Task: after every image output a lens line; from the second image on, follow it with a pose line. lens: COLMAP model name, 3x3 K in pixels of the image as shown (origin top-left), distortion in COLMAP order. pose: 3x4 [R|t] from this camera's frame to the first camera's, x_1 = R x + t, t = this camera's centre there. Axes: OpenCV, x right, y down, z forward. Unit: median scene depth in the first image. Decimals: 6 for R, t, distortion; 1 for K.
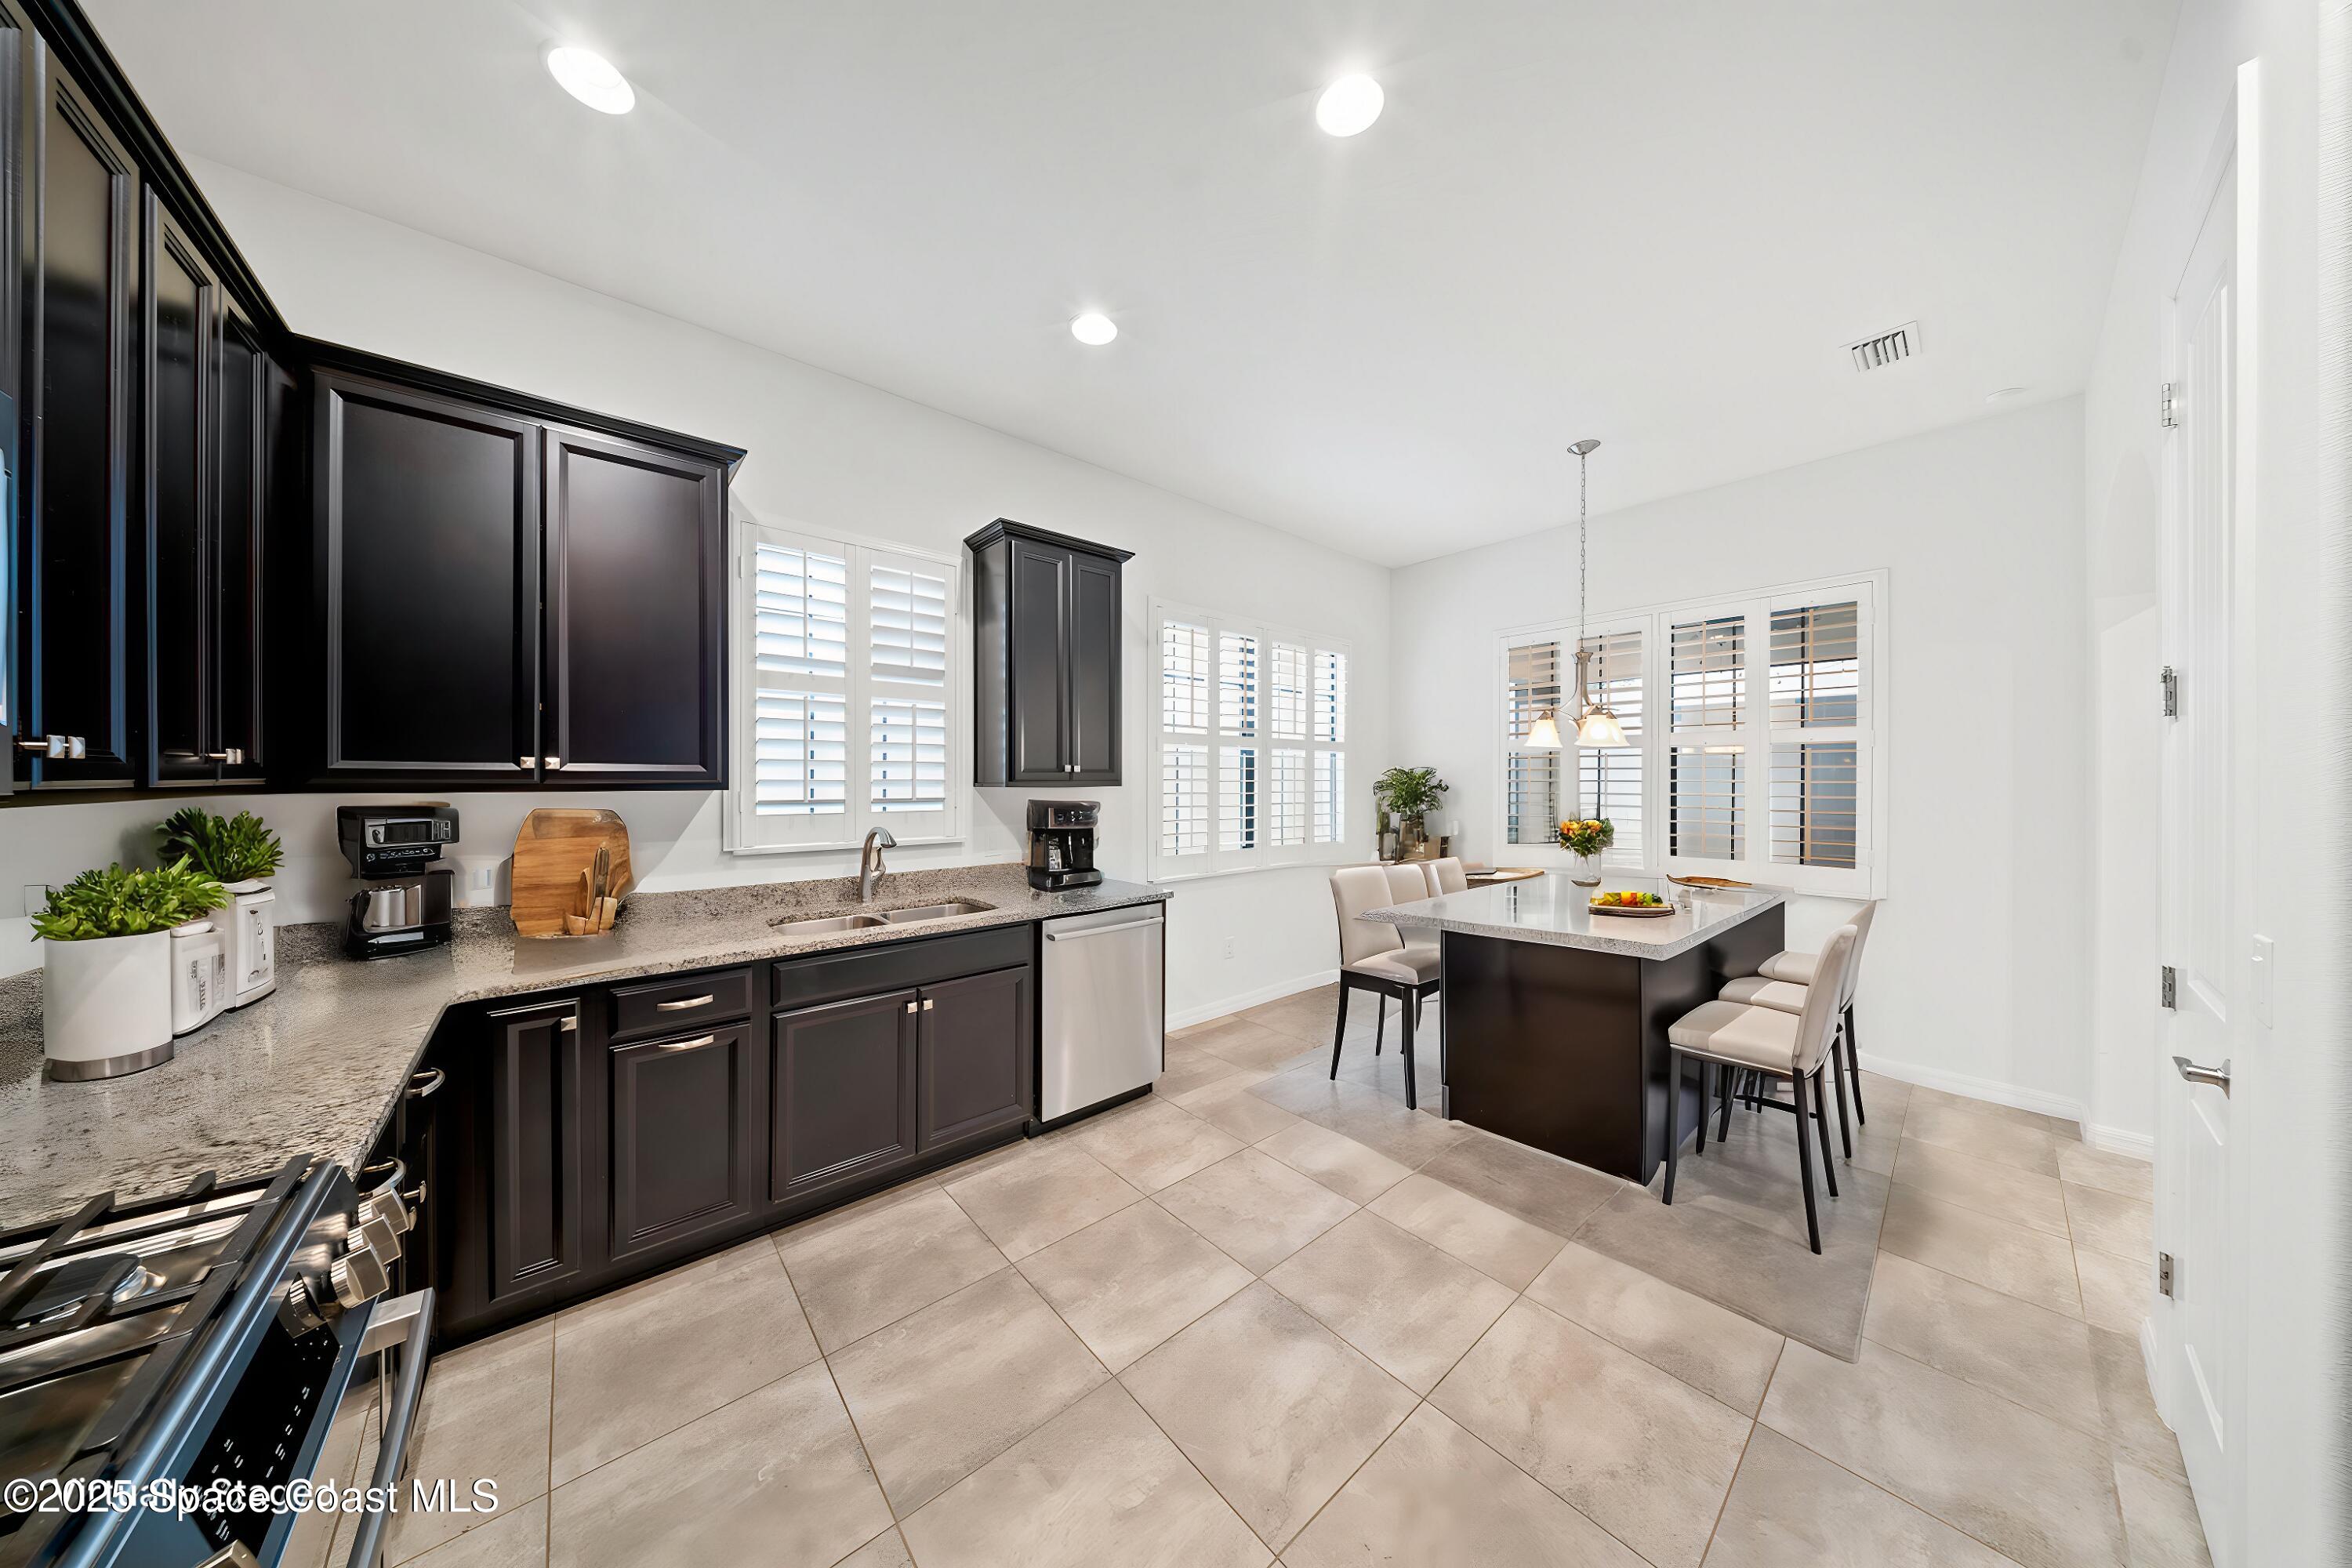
lens RADIAL K [[694.9, 0, 1175.0], [0, 694.9, 777.9], [0, 0, 1]] dist [0.000003, -0.000063]
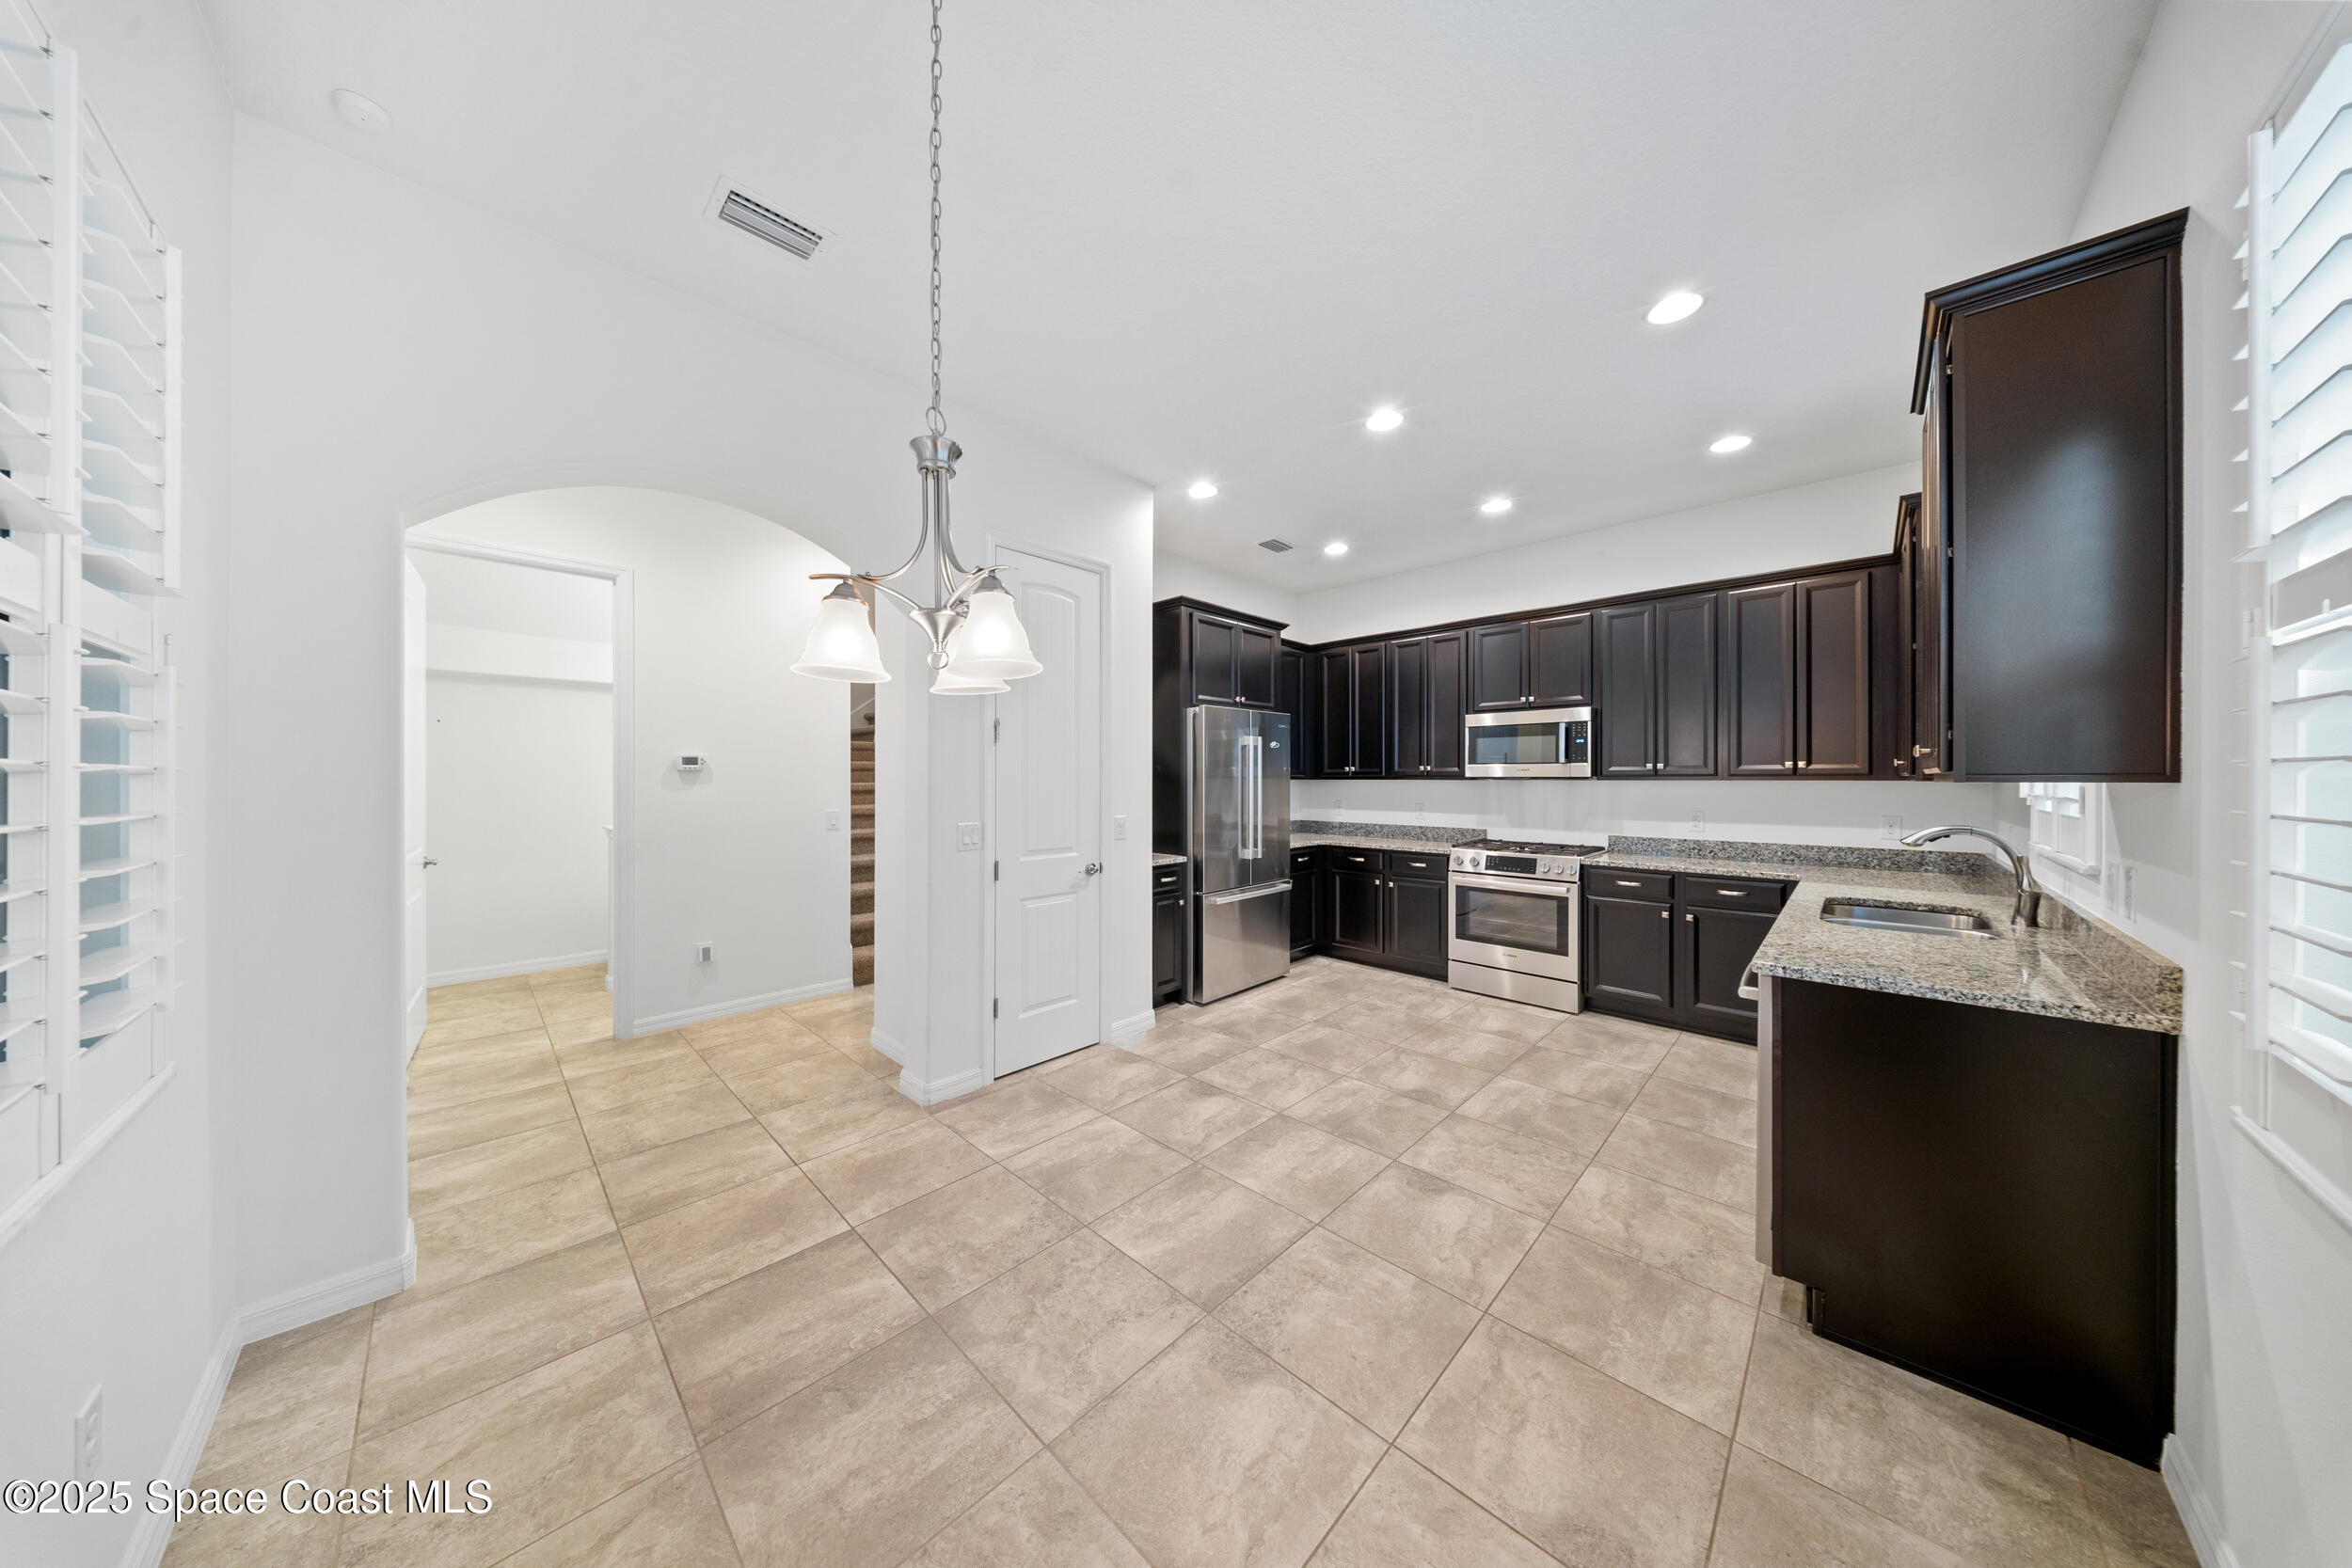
lens RADIAL K [[694.8, 0, 1175.0], [0, 694.8, 777.9], [0, 0, 1]] dist [0.000003, -0.000063]
pose [[-0.995822, -0.004490, -0.091206, 0.906926], [-0.004716, 0.999986, 0.002261, 0.019686], [0.091195, 0.002682, -0.995829, 2.594931]]
